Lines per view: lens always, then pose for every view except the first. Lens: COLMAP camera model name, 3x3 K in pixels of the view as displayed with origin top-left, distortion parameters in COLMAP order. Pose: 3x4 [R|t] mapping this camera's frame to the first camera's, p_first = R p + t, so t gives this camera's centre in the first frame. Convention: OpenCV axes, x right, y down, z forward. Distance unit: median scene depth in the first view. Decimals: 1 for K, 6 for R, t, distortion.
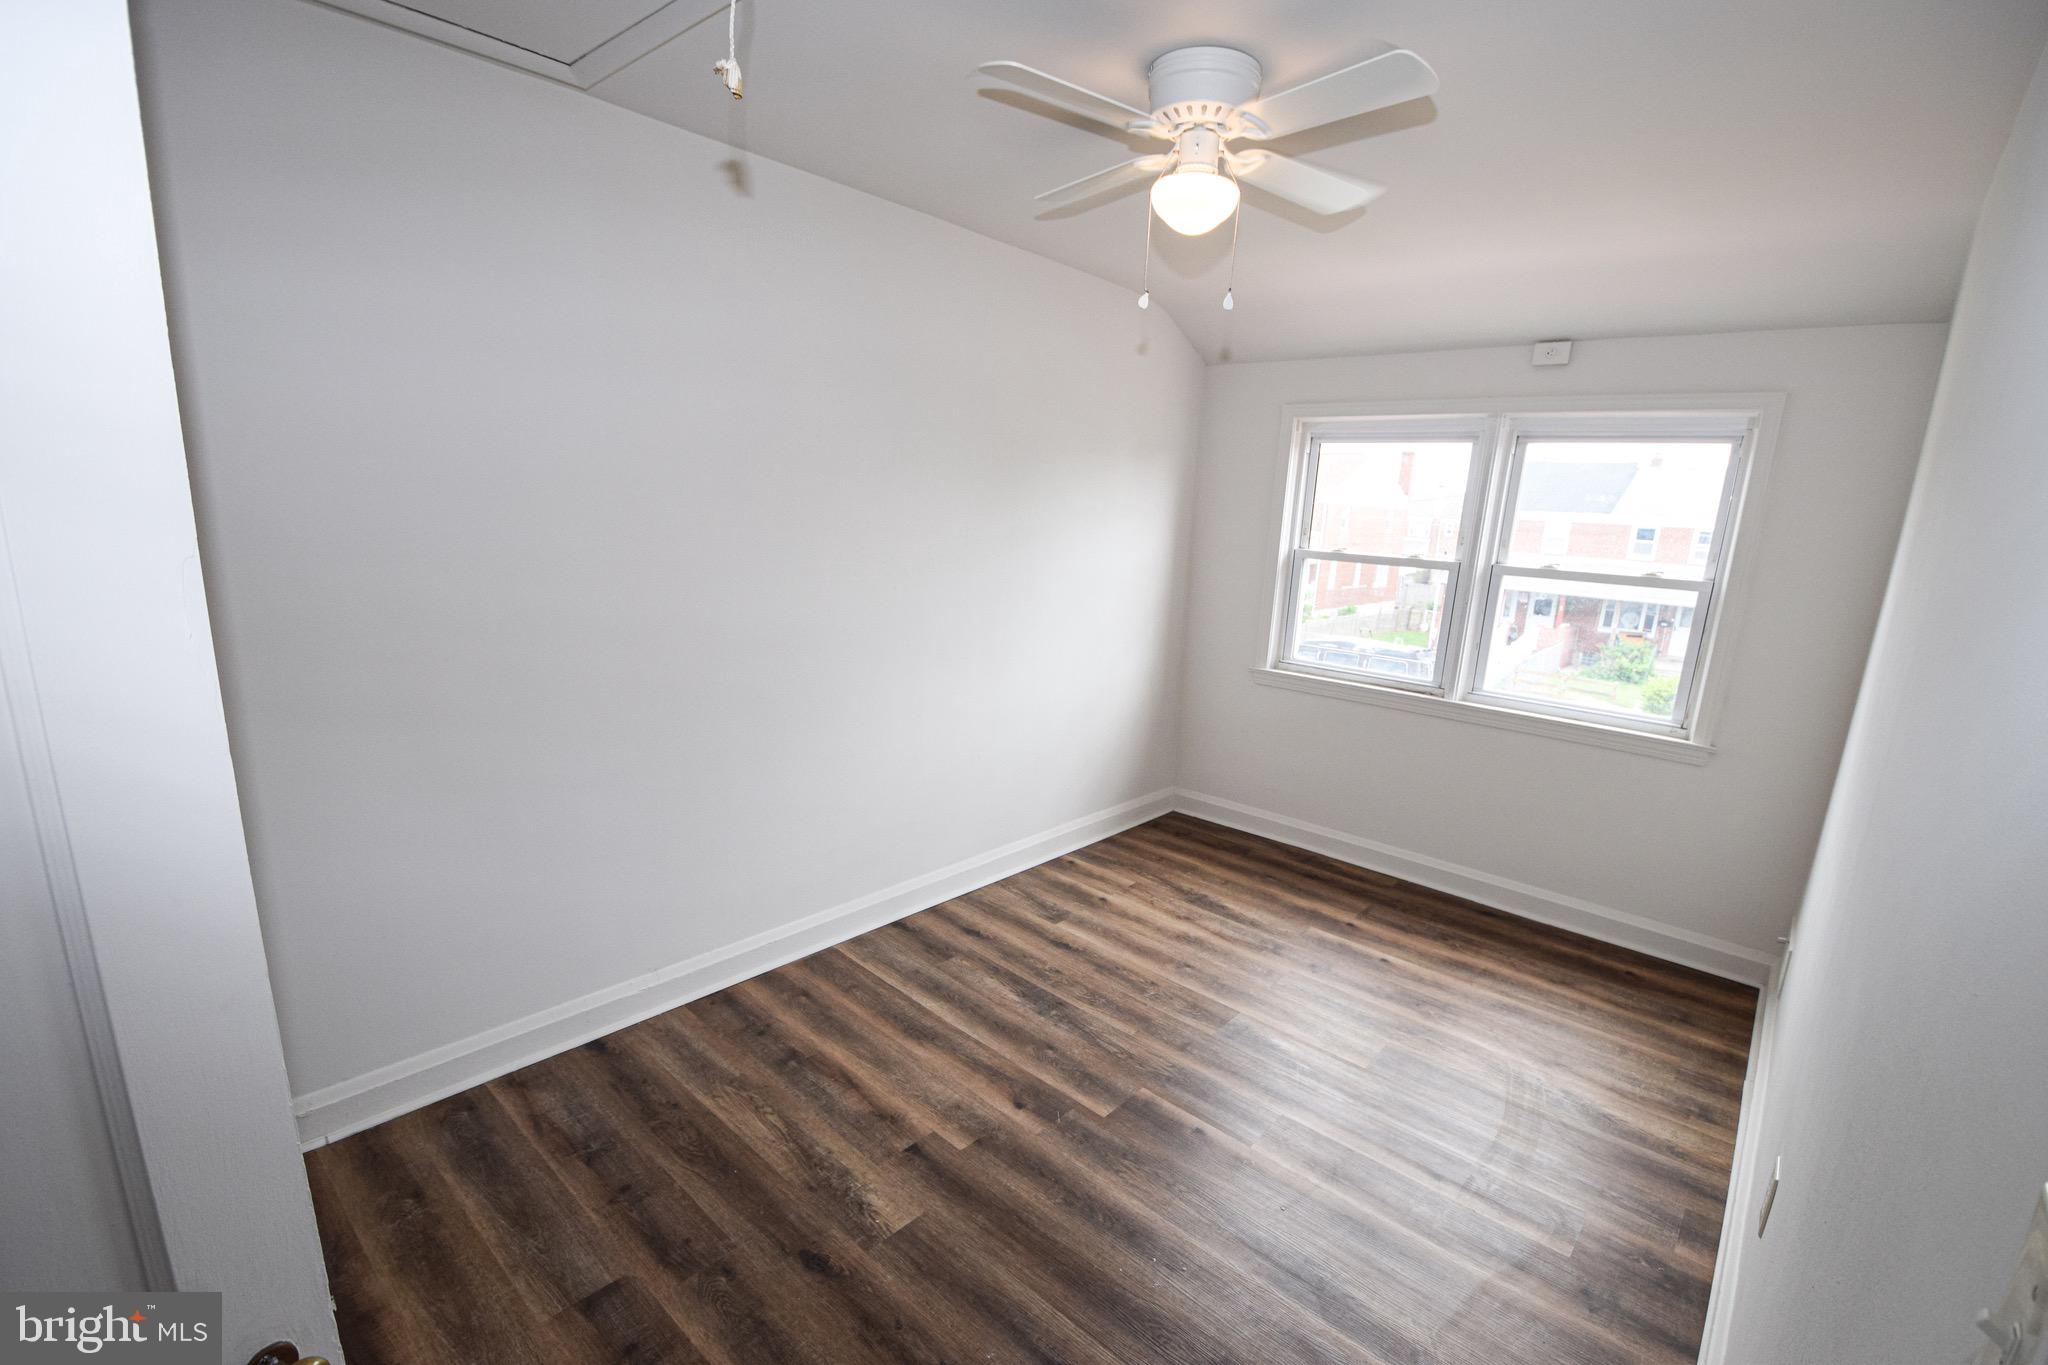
lens RADIAL K [[901.5, 0, 1053.3], [0, 901.5, 718.0], [0, 0, 1]] dist [0.017739, -0.025142]
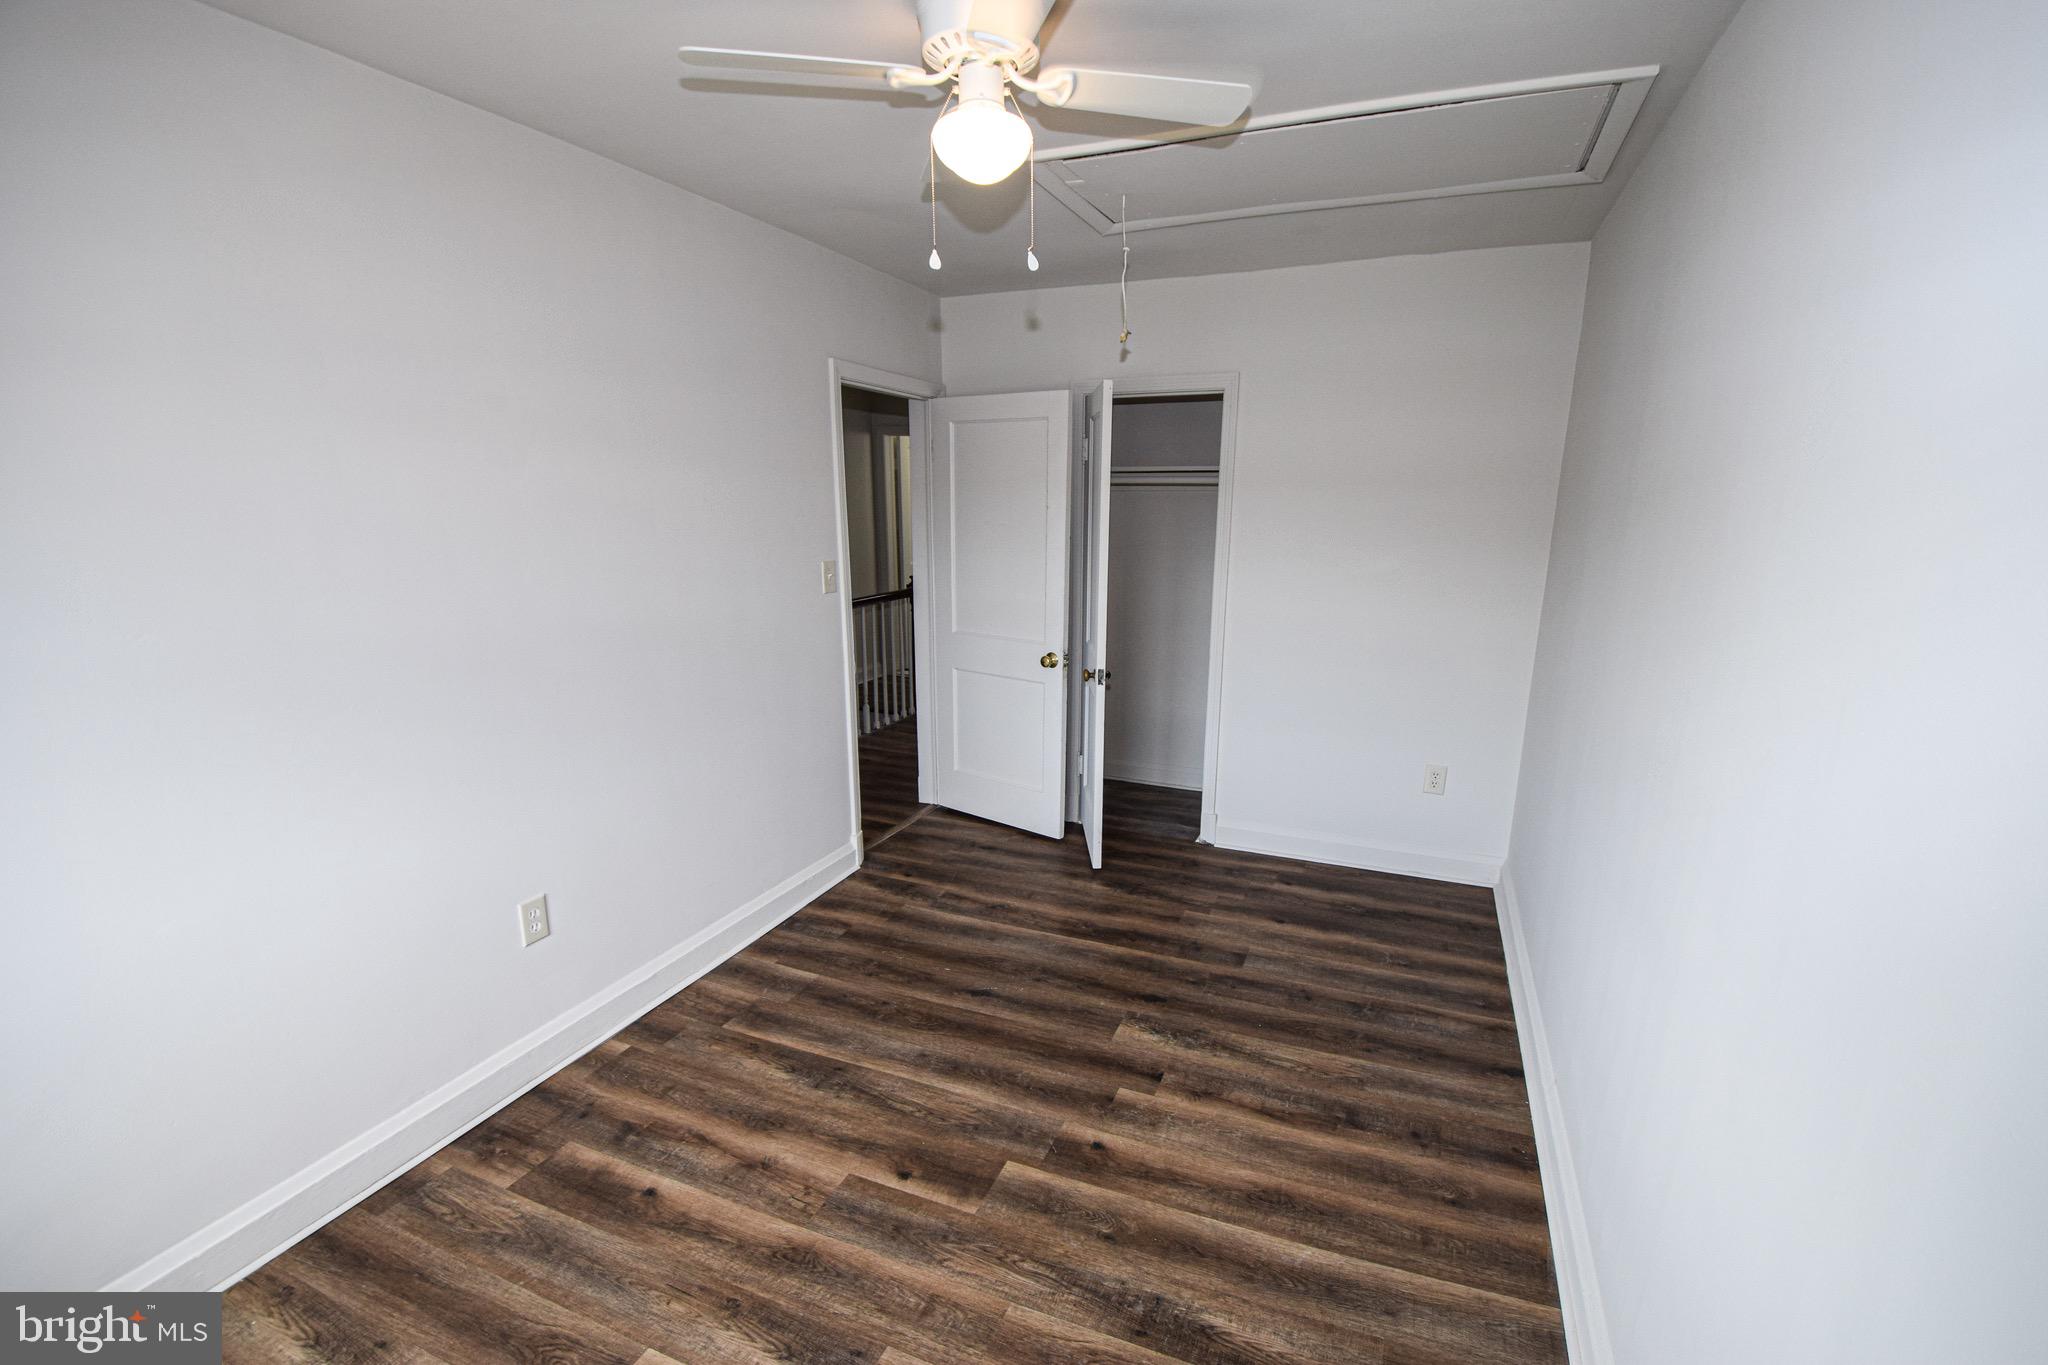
lens RADIAL K [[901.5, 0, 1053.3], [0, 901.5, 718.0], [0, 0, 1]] dist [0.017739, -0.025142]
pose [[-0.944084, 0.018060, -0.329210, 0.304588], [-0.133808, 0.891583, 0.432637, -0.361900], [0.301332, 0.452497, -0.839313, 1.569195]]
